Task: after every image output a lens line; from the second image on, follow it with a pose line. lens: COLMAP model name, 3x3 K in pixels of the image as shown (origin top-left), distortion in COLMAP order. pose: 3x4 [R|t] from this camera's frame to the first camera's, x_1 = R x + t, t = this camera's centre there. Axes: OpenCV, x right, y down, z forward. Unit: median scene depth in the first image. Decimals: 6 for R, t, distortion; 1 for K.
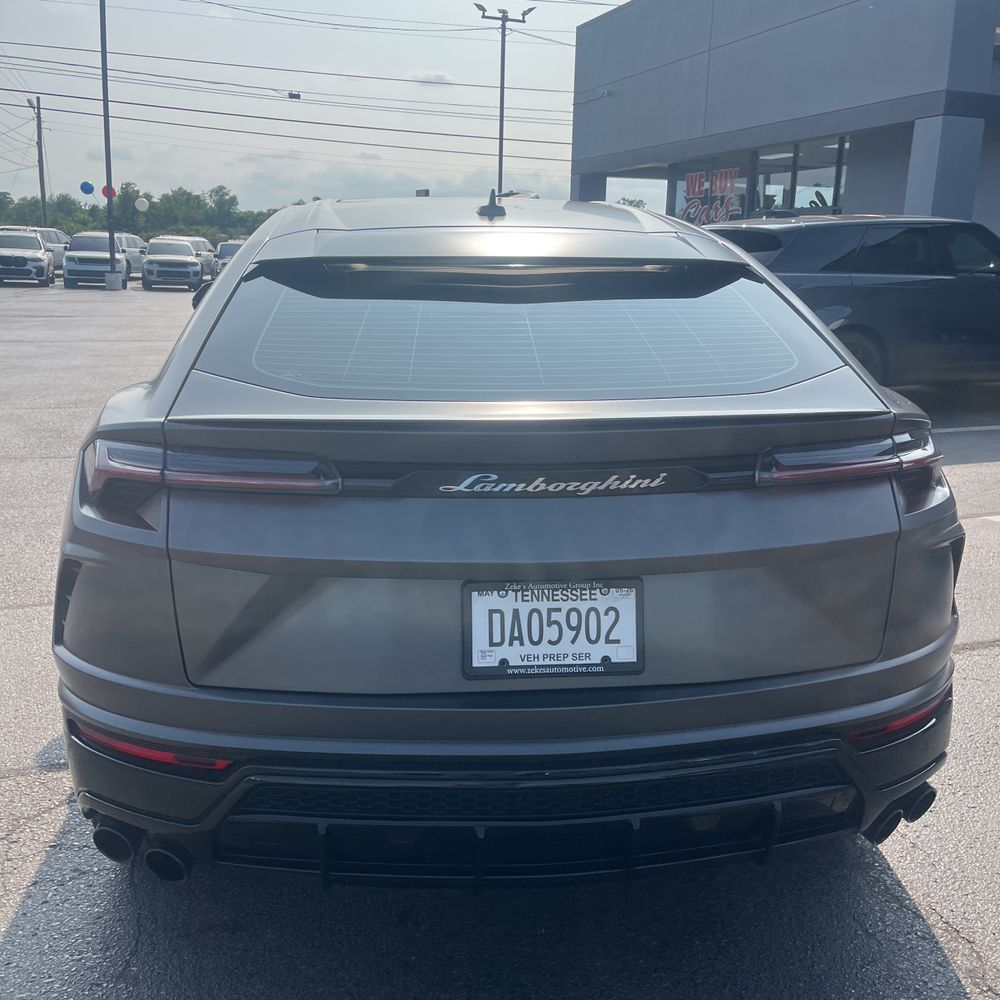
lens RADIAL K [[1010.3, 0, 500.0], [0, 1010.3, 500.0], [0, 0, 1]] dist [0.038616, -0.021464]
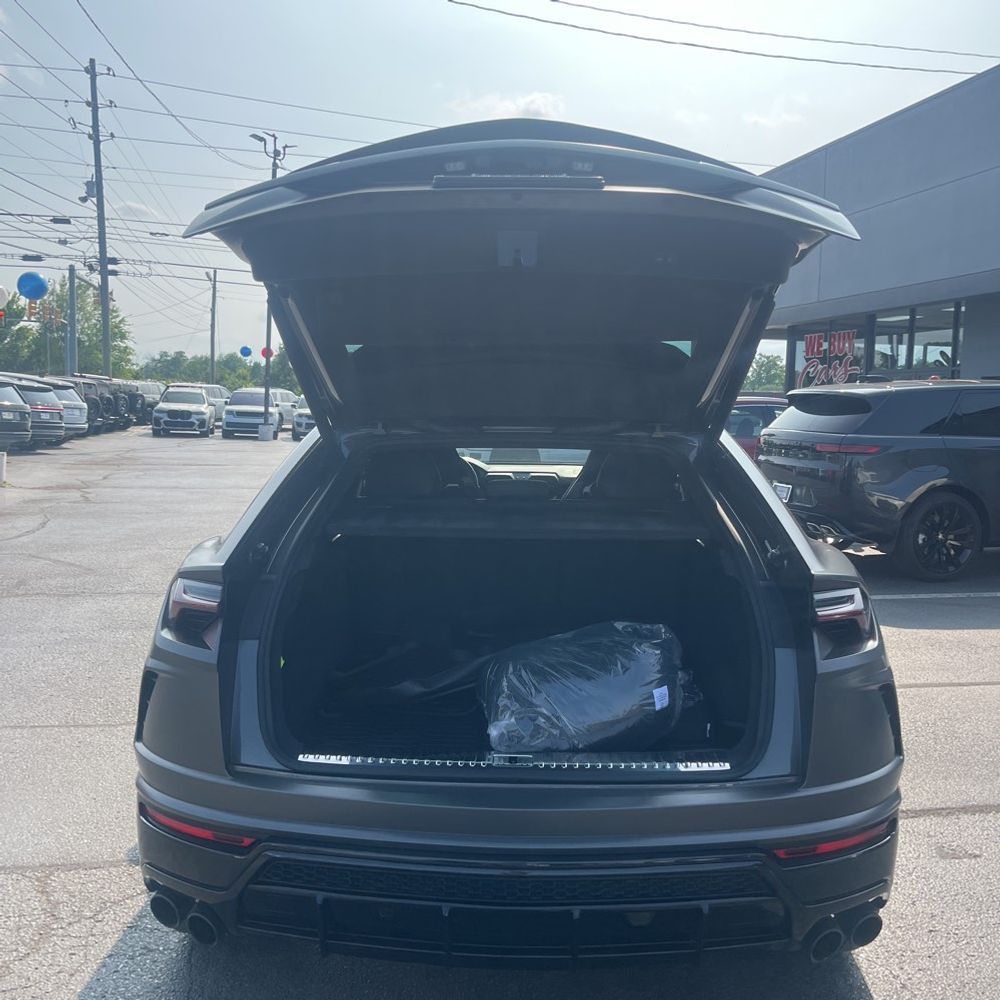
lens RADIAL K [[1010.3, 0, 500.0], [0, 1010.3, 500.0], [0, 0, 1]] dist [0.038616, -0.021464]
pose [[0.991115, 0.016566, -0.131974, 0.016249], [-0.035565, 0.989093, -0.142934, 0.001108], [0.128167, 0.146357, 0.980894, -0.020854]]
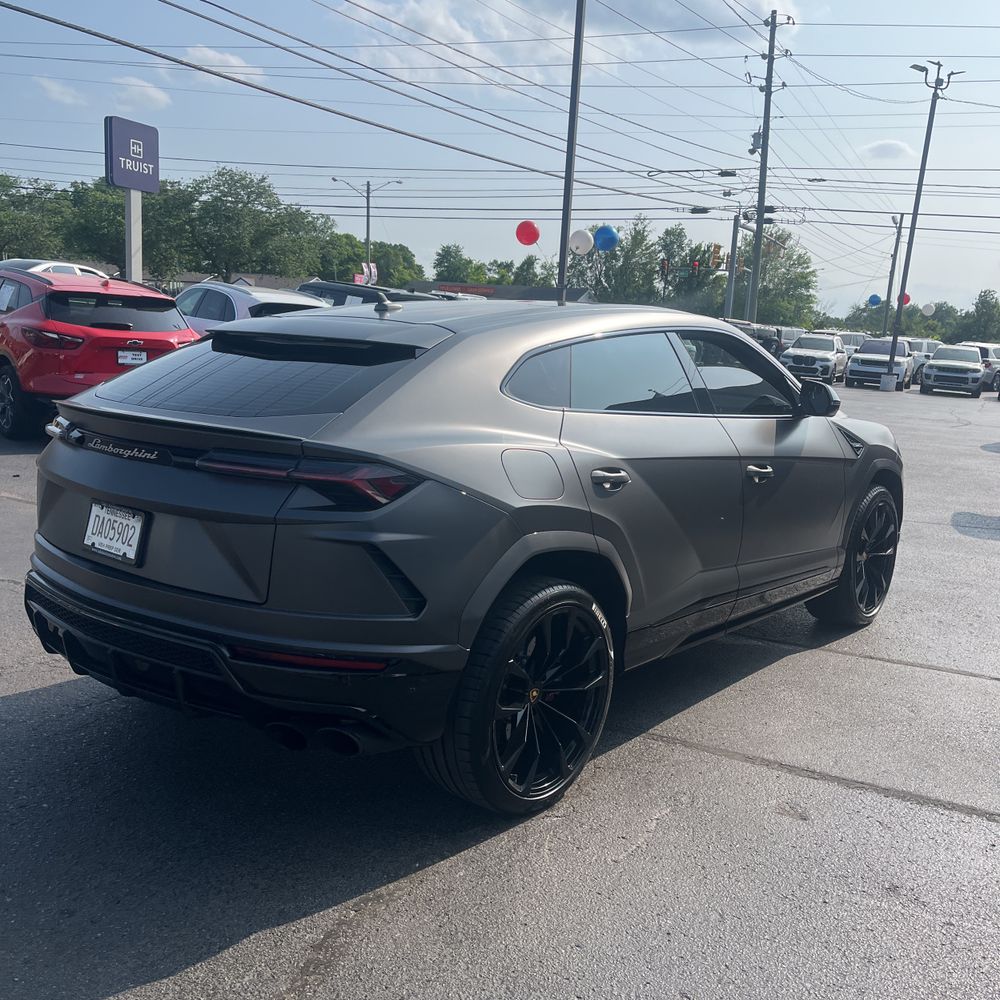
lens RADIAL K [[1010.3, 0, 500.0], [0, 1010.3, 500.0], [0, 0, 1]] dist [0.038616, -0.021464]
pose [[0.700307, 0.144938, -0.698973, 0.141542], [-0.213319, 0.976919, -0.011153, -0.004114], [0.681223, 0.156915, 0.715061, 0.014748]]
